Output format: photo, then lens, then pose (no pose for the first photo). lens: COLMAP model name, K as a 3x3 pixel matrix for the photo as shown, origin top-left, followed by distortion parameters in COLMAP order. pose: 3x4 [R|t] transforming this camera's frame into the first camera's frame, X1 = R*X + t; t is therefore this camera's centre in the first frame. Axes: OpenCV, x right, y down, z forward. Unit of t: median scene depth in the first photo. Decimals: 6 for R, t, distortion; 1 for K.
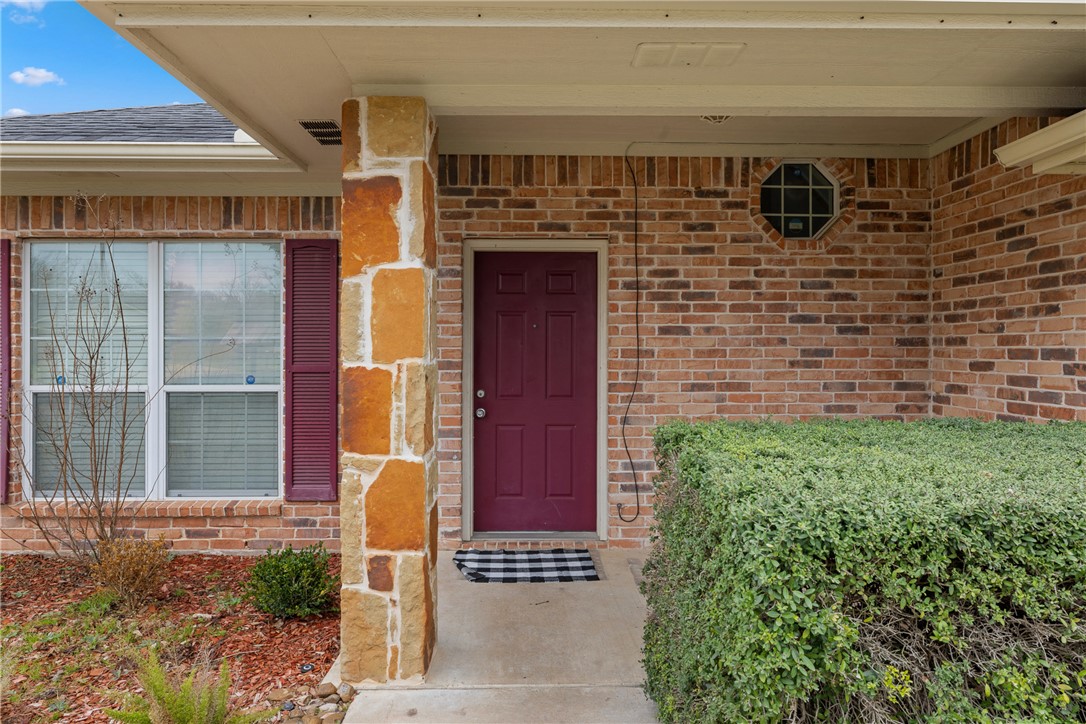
lens RADIAL K [[651.9, 0, 513.8], [0, 651.9, 351.1], [0, 0, 1]] dist [-0.004540, 0.000812]
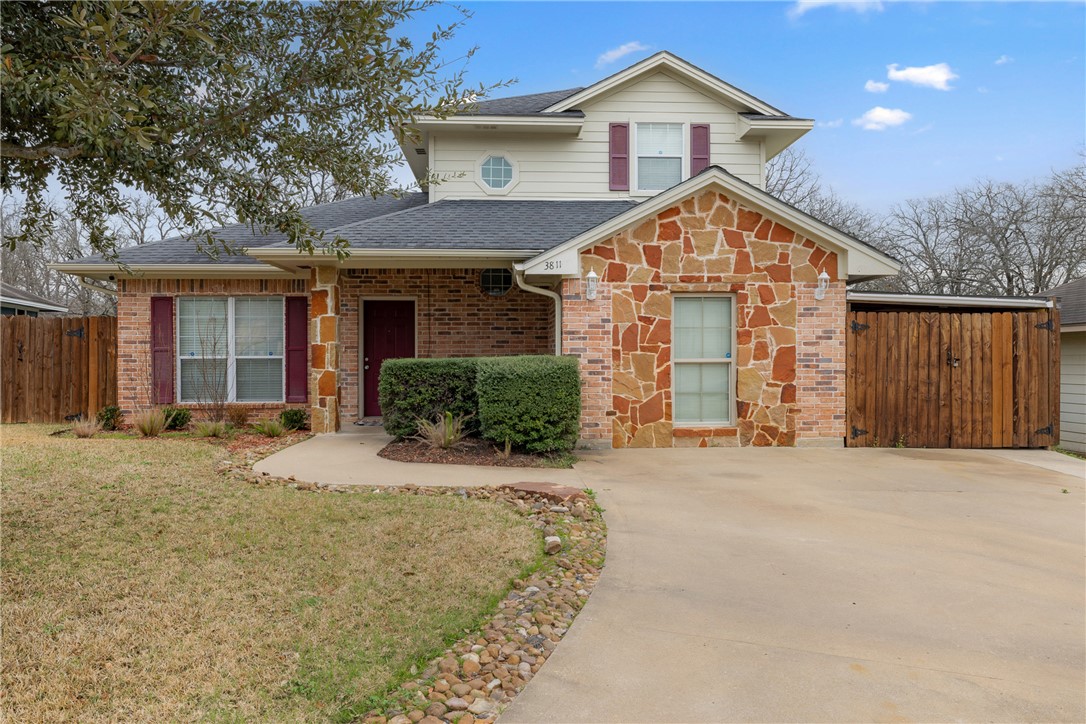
lens RADIAL K [[862.0, 0, 549.3], [0, 862.0, 363.1], [0, 0, 1]] dist [0.009567, -0.000599]
pose [[0.999351, -0.003465, 0.035863, 0.527550], [0.003233, 0.999973, 0.006524, 0.062229], [-0.035884, -0.006404, 0.999335, -2.290214]]
